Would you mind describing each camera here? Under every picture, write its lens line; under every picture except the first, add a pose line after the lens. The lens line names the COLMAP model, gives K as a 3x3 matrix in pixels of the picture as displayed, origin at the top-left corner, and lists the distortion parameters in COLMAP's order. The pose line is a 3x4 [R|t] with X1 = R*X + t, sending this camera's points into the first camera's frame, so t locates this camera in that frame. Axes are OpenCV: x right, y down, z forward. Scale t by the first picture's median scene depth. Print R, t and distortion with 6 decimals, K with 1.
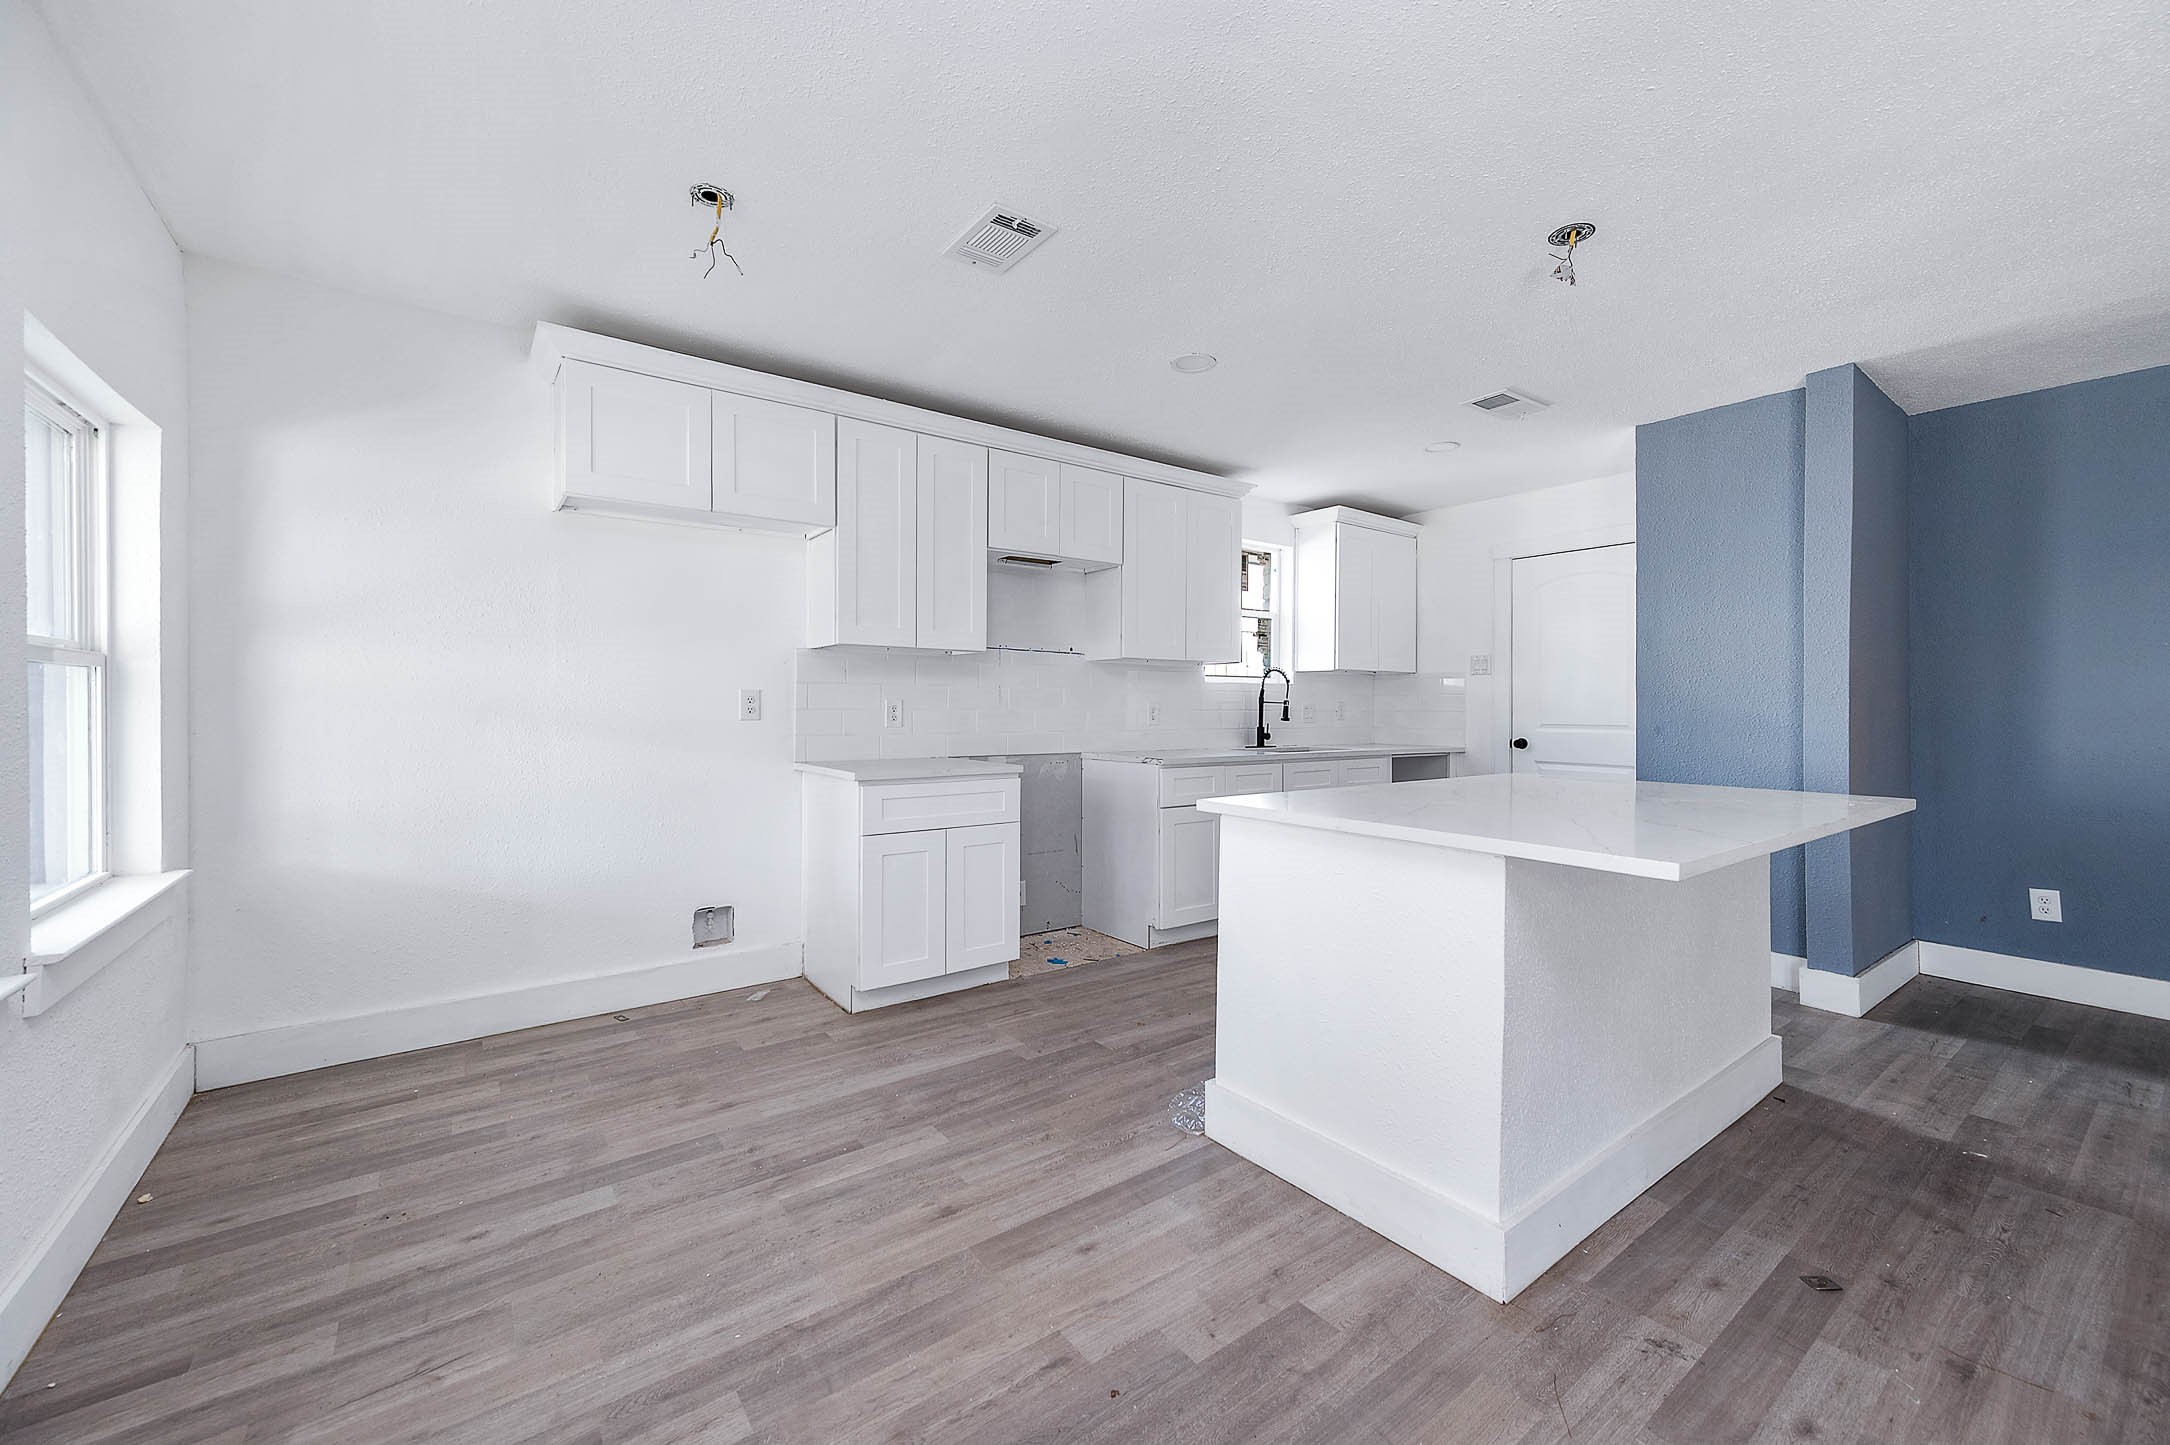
lens RADIAL K [[855.7, 0, 1078.0], [0, 855.7, 702.6], [0, 0, 1]] dist [0.009839, 0.000528]
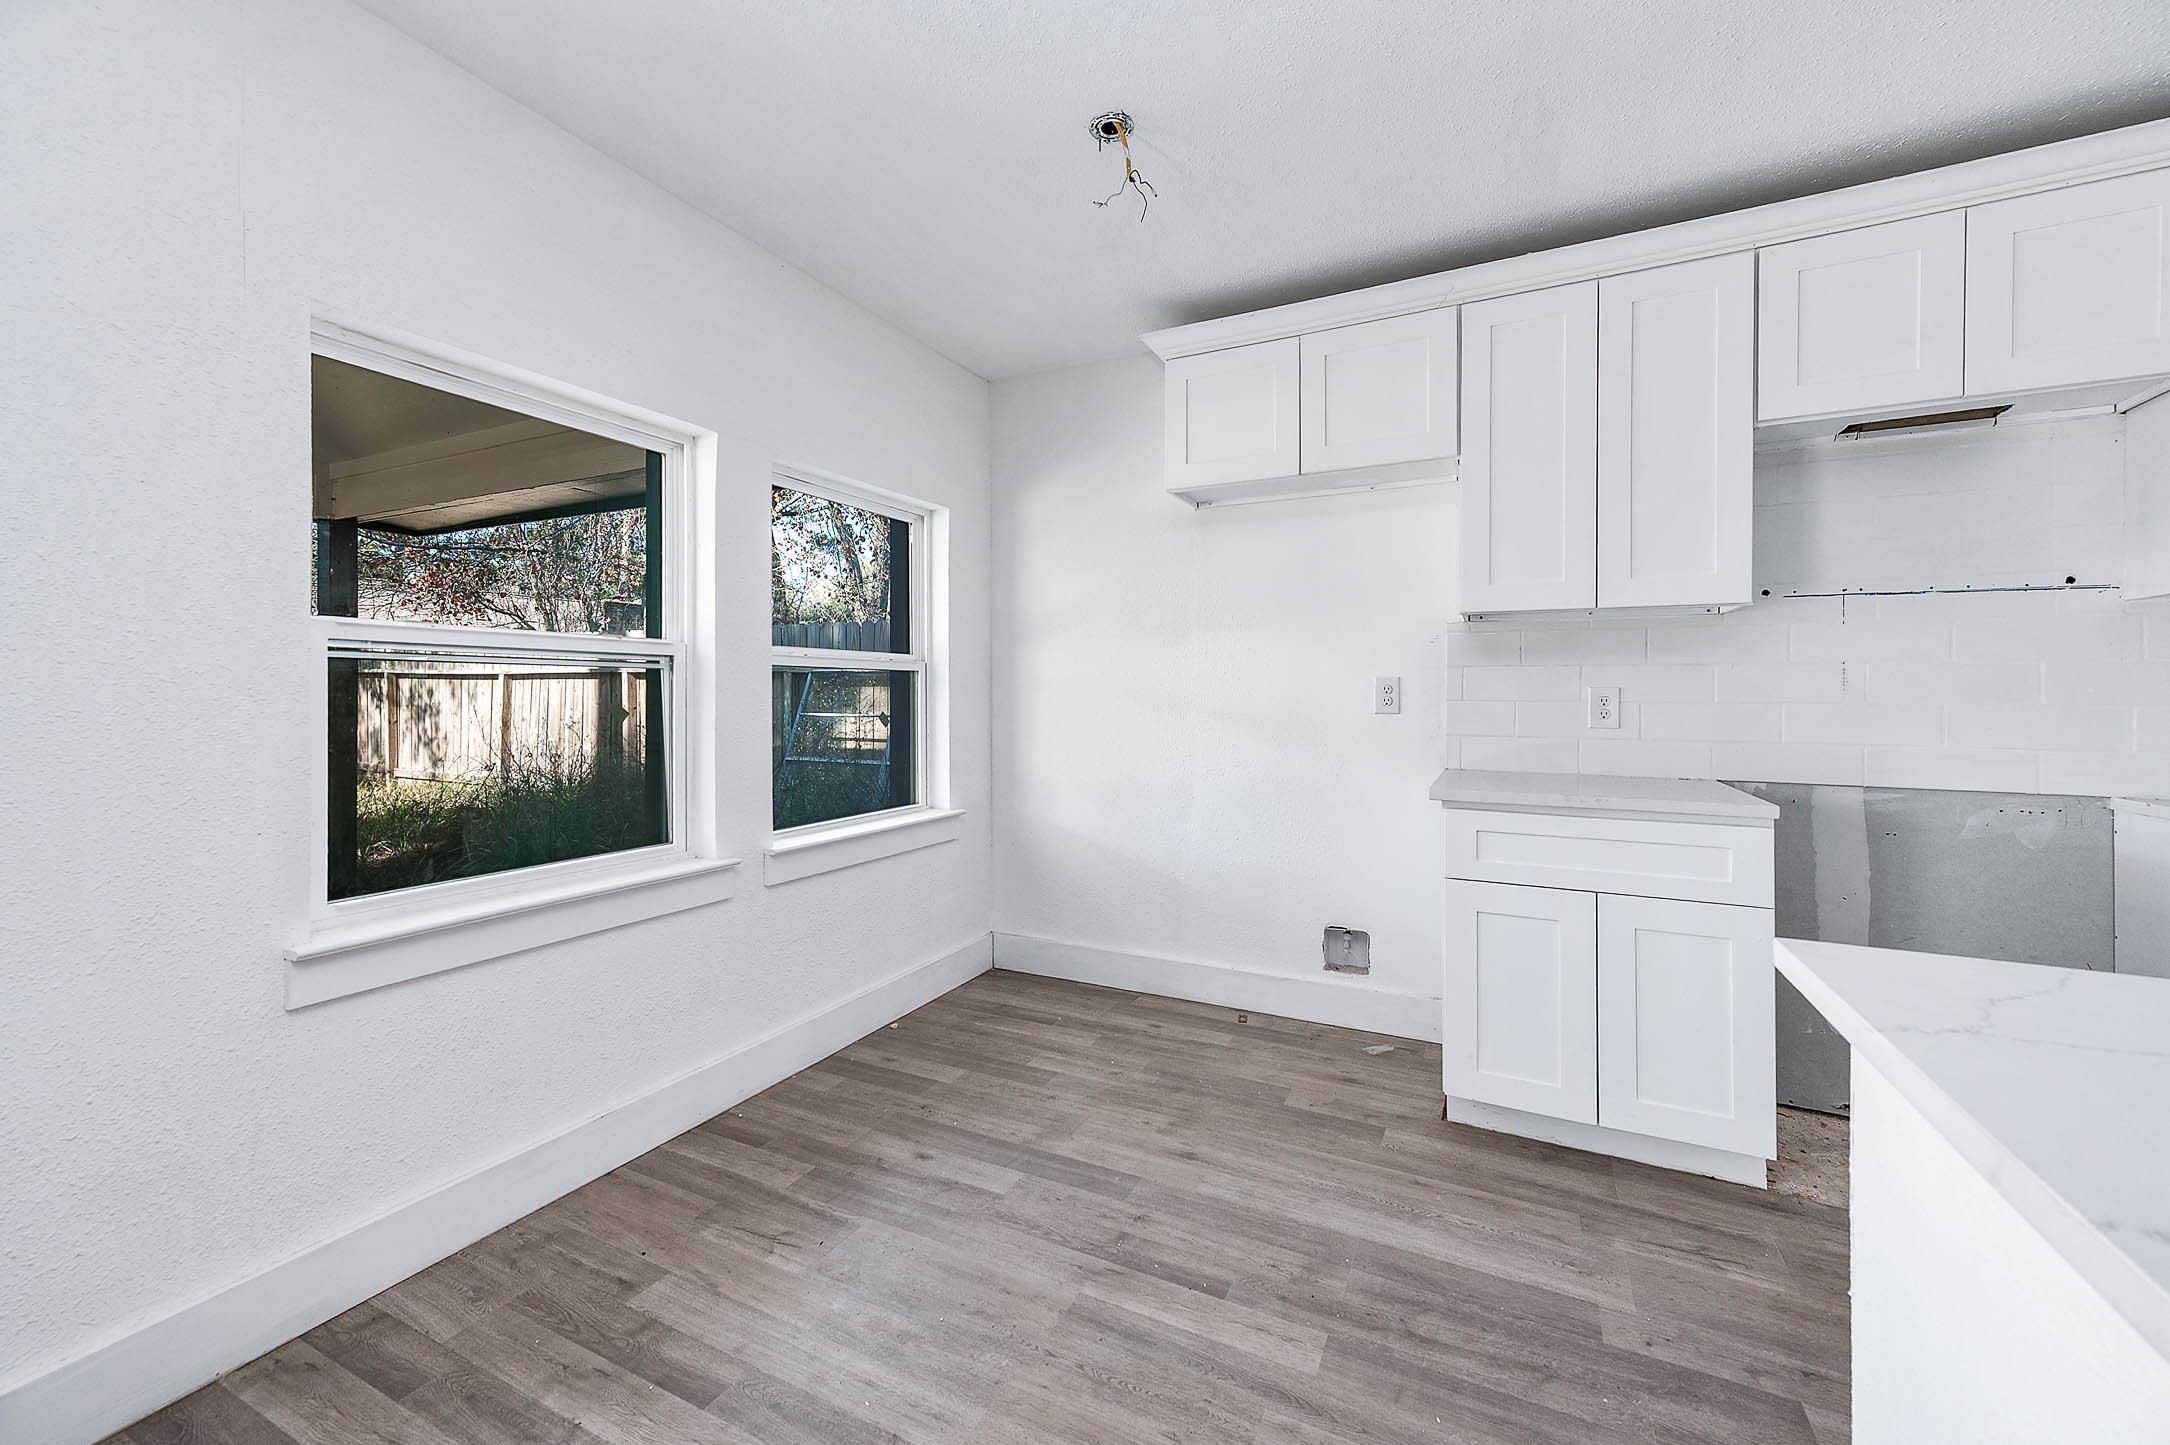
lens RADIAL K [[855.7, 0, 1080.4], [0, 855.7, 691.0], [0, 0, 1]] dist [0.009839, 0.000528]
pose [[0.450143, -0.007876, -0.892922, 0.276703], [0.002117, 0.999968, -0.007753, 0.004753], [0.892954, 0.001599, 0.450145, 0.438427]]
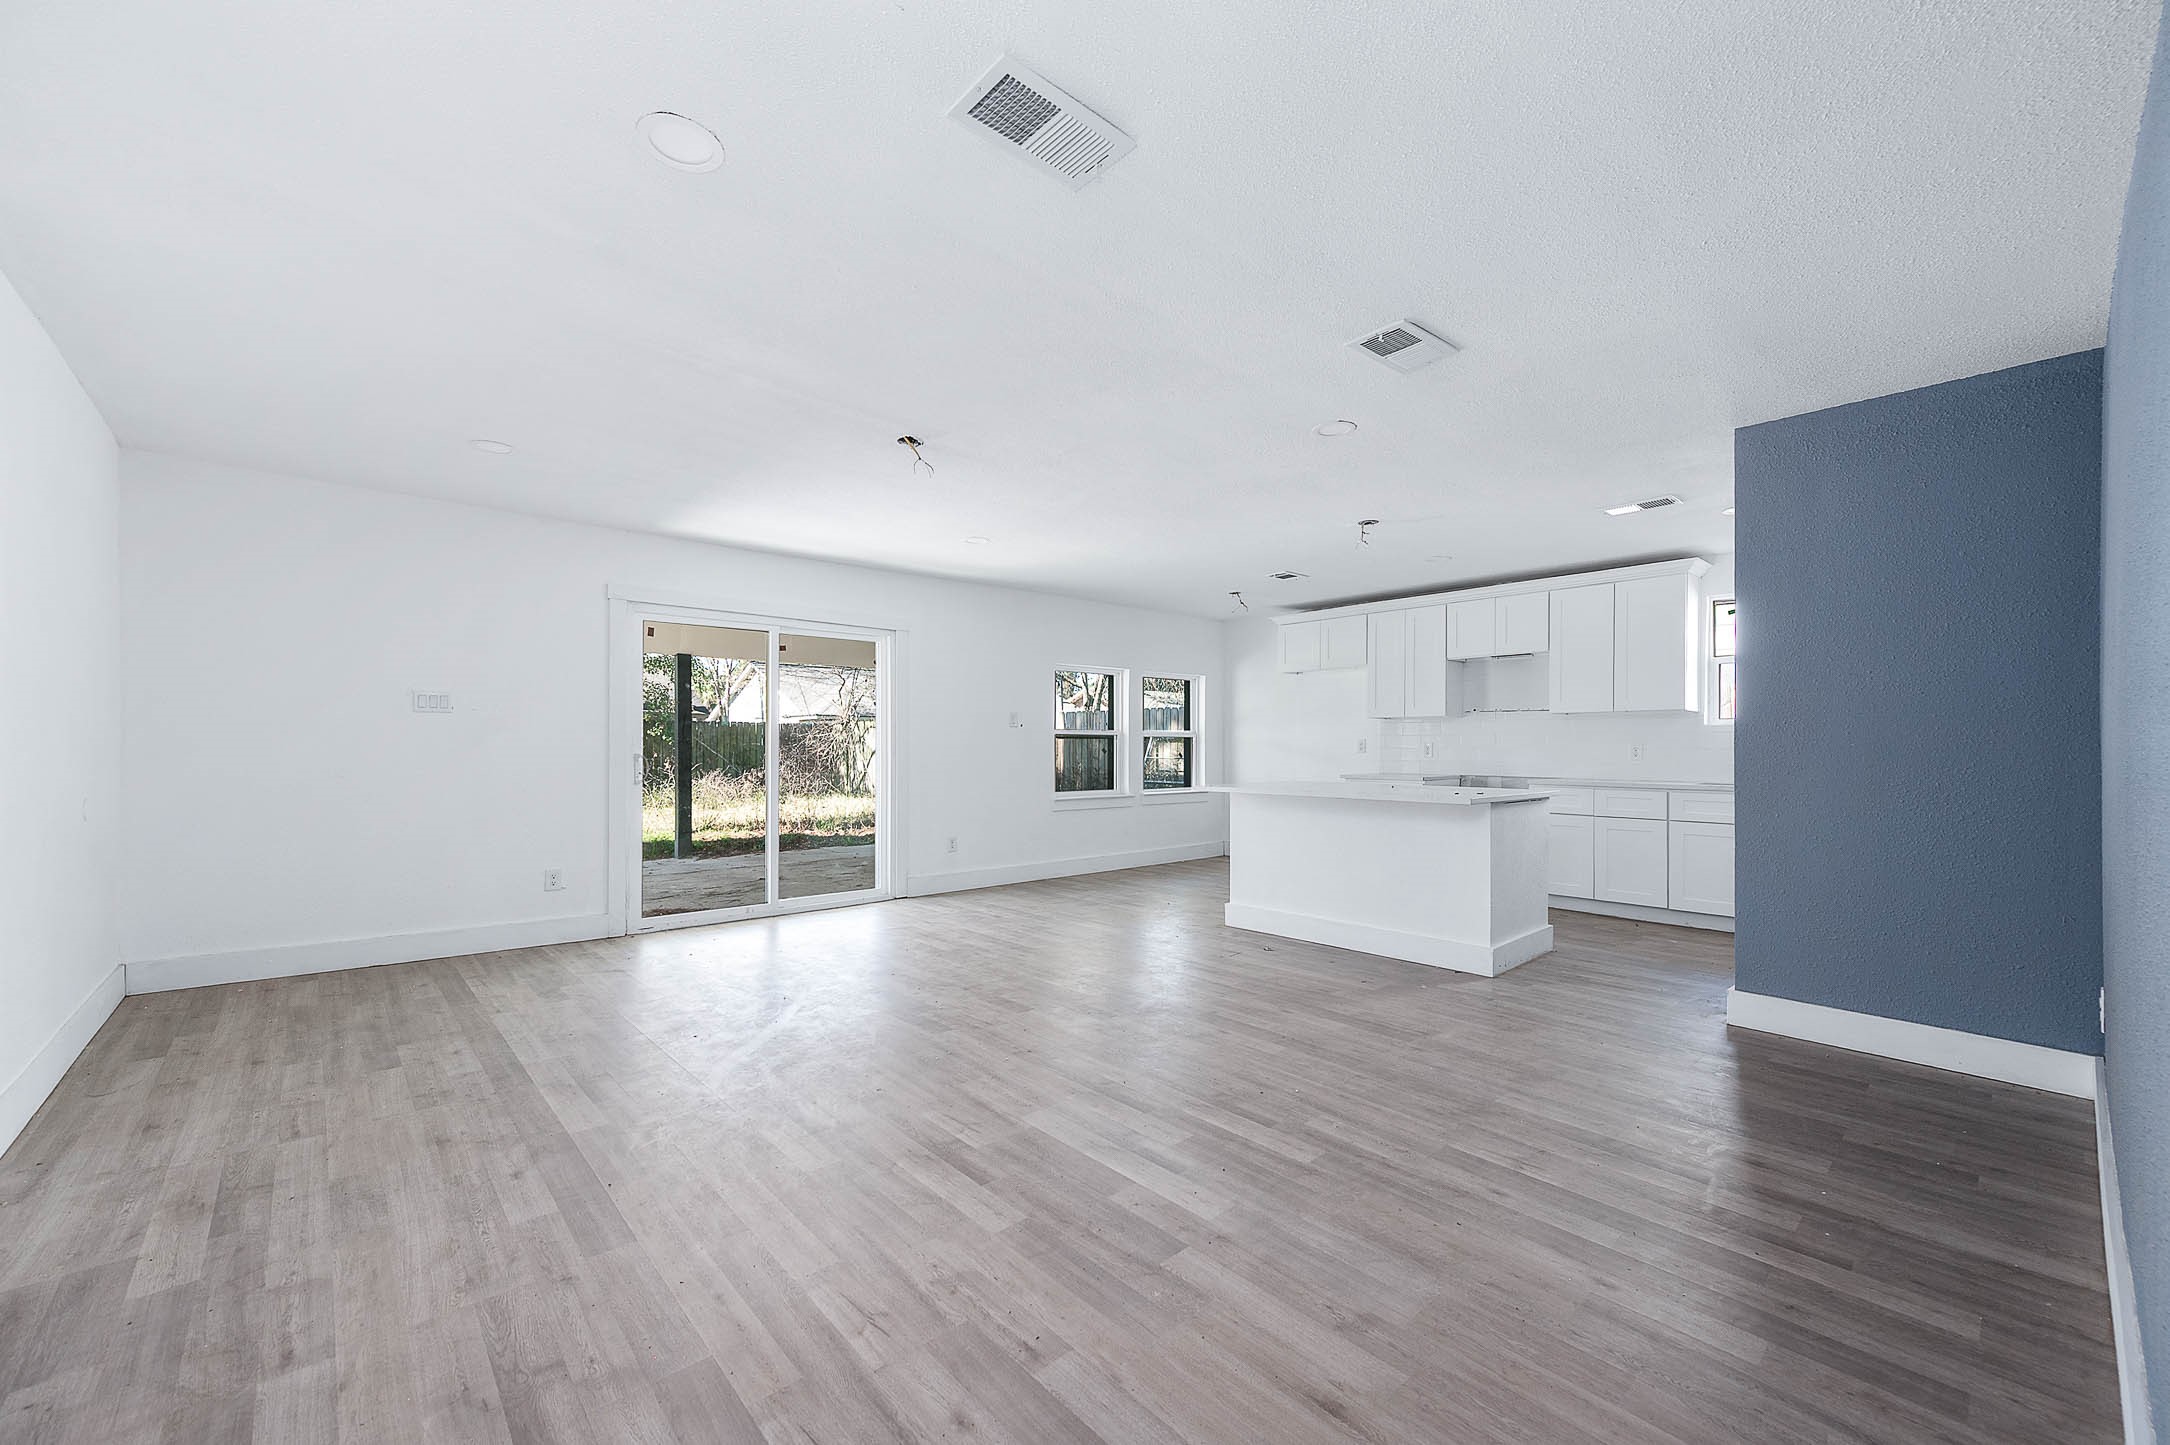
lens RADIAL K [[855.7, 0, 1077.1], [0, 855.7, 724.0], [0, 0, 1]] dist [0.009839, 0.000528]
pose [[0.084826, -0.031464, -0.995899, 2.174684], [0.002613, 0.999505, -0.031355, 0.017022], [0.996392, 0.000057, 0.084866, 0.090507]]
